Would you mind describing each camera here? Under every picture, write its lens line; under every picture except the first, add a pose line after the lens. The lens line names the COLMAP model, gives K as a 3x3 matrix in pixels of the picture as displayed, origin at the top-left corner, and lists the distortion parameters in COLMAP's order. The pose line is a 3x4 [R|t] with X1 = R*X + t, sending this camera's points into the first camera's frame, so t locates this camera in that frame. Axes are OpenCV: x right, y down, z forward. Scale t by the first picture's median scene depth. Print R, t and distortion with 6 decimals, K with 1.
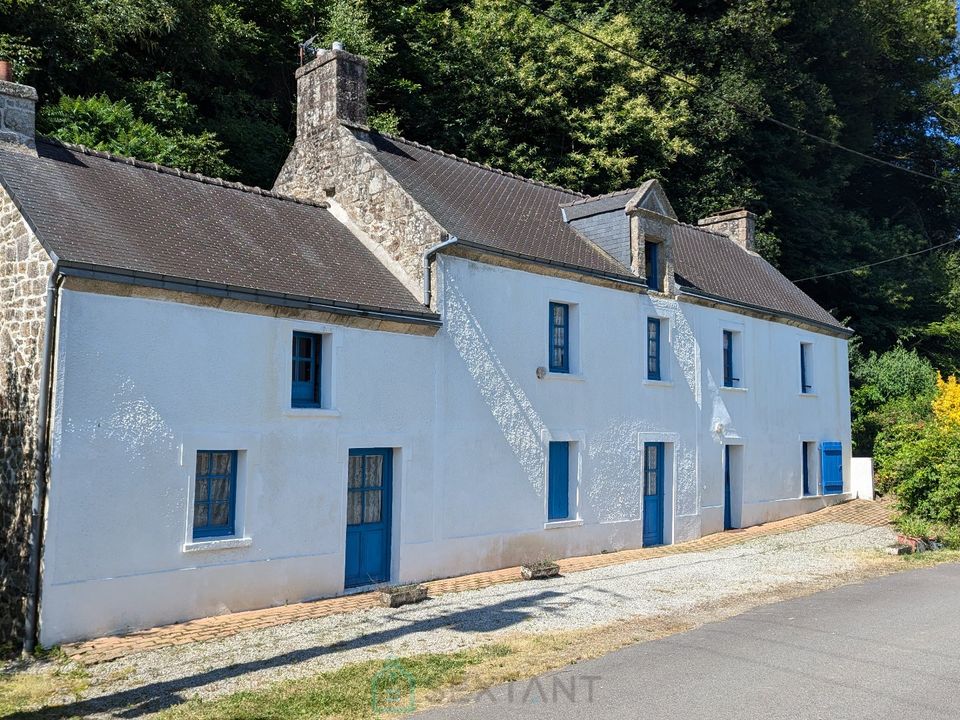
lens RADIAL K [[931.3, 0, 480.0], [0, 931.3, 360.0], [0, 0, 1]] dist [0.000054, -0.001836]
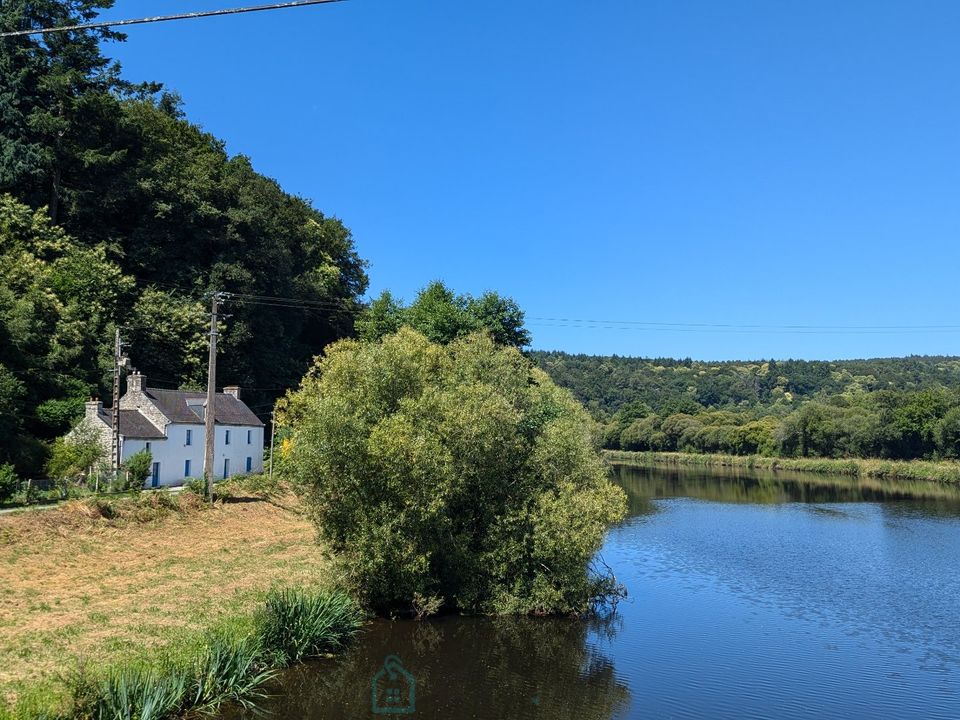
lens RADIAL K [[931.3, 0, 480.0], [0, 931.3, 360.0], [0, 0, 1]] dist [0.000054, -0.001836]
pose [[0.885955, 0.033719, 0.462543, -0.693381], [-0.036255, 0.999337, -0.003408, -0.395011], [-0.462352, -0.013750, 0.886590, -3.338595]]
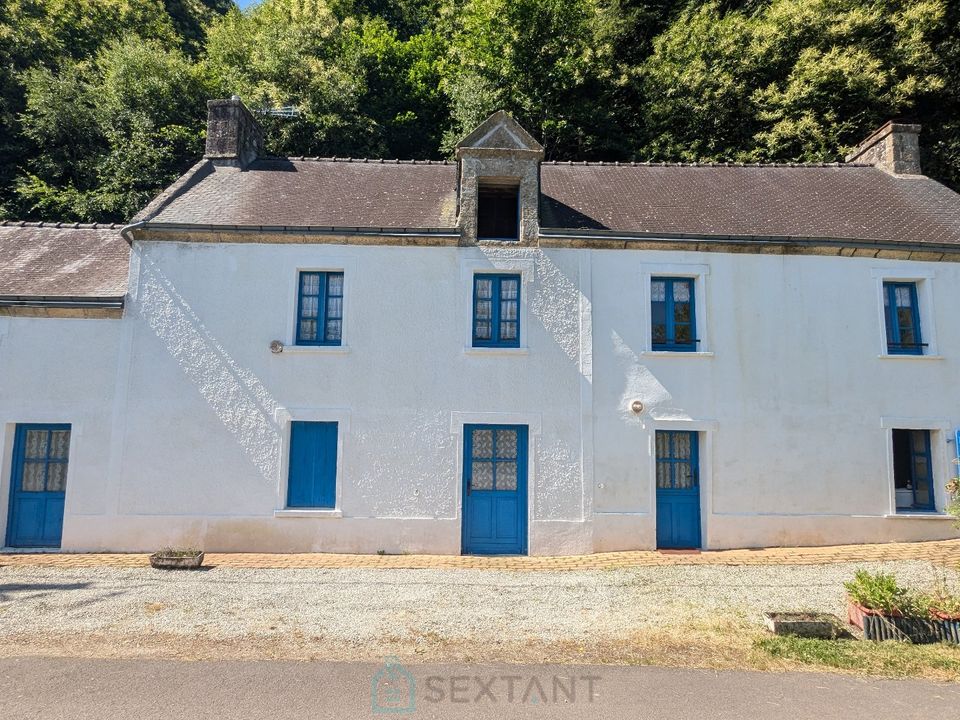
lens RADIAL K [[571.5, 0, 480.0], [0, 571.5, 360.0], [0, 0, 1]] dist [-0.004703, -0.000055]
pose [[0.710696, -0.065699, -0.700424, 0.510765], [0.048437, 0.997837, -0.044449, 0.051732], [0.701829, -0.002337, 0.712341, 0.613861]]
